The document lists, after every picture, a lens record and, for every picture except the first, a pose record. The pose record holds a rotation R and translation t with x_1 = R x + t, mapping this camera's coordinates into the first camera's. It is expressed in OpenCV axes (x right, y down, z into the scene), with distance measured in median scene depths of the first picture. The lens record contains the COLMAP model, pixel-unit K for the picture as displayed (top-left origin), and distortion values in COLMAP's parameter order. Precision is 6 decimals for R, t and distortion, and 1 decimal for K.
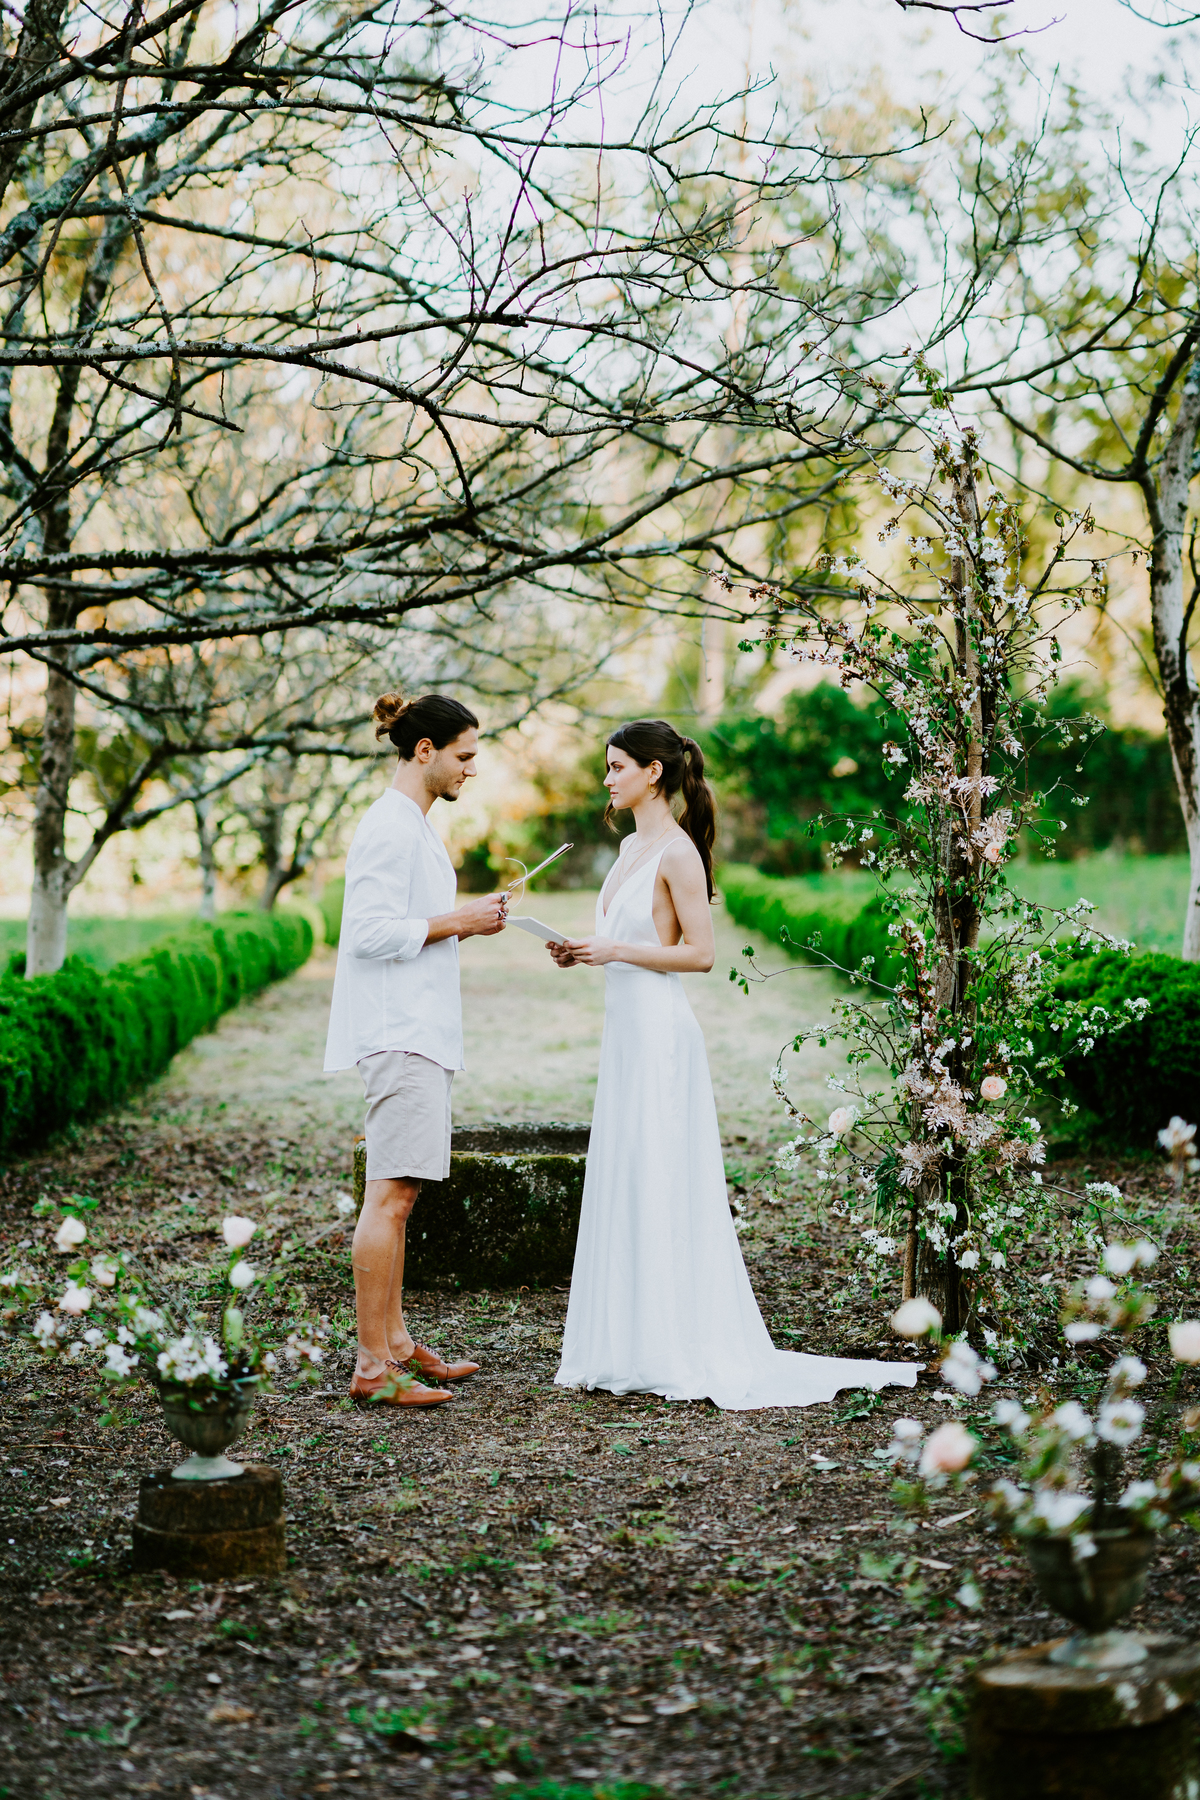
lens RADIAL K [[4357.6, 0, 600.0], [0, 4357.6, 900.0], [0, 0, 1]] dist [0.050119, -0.274812]
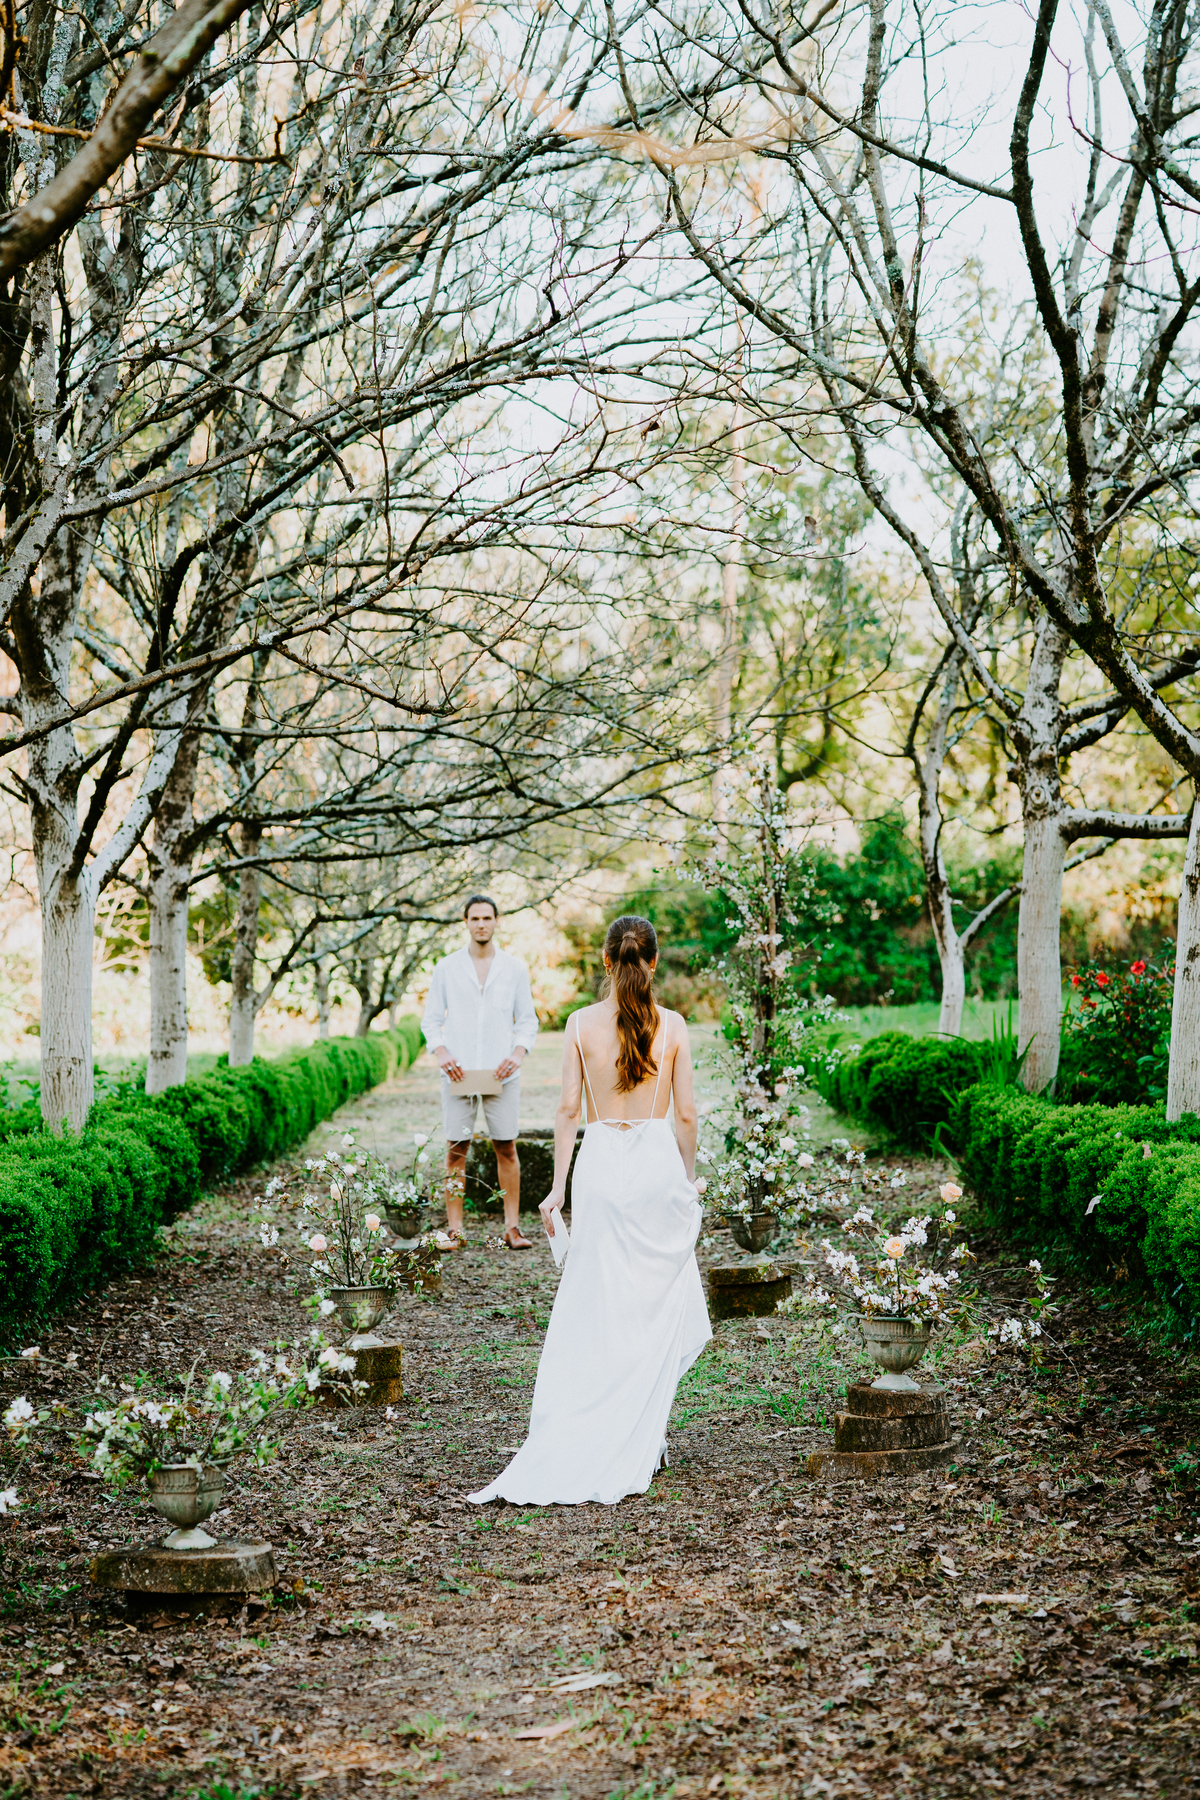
lens RADIAL K [[4357.6, 0, 600.0], [0, 4357.6, 900.0], [0, 0, 1]] dist [0.050119, -0.274812]
pose [[0.999896, -0.011037, -0.009300, 0.025953], [0.010710, 0.999349, -0.034464, 0.023655], [0.009674, 0.034360, 0.999363, -0.992093]]
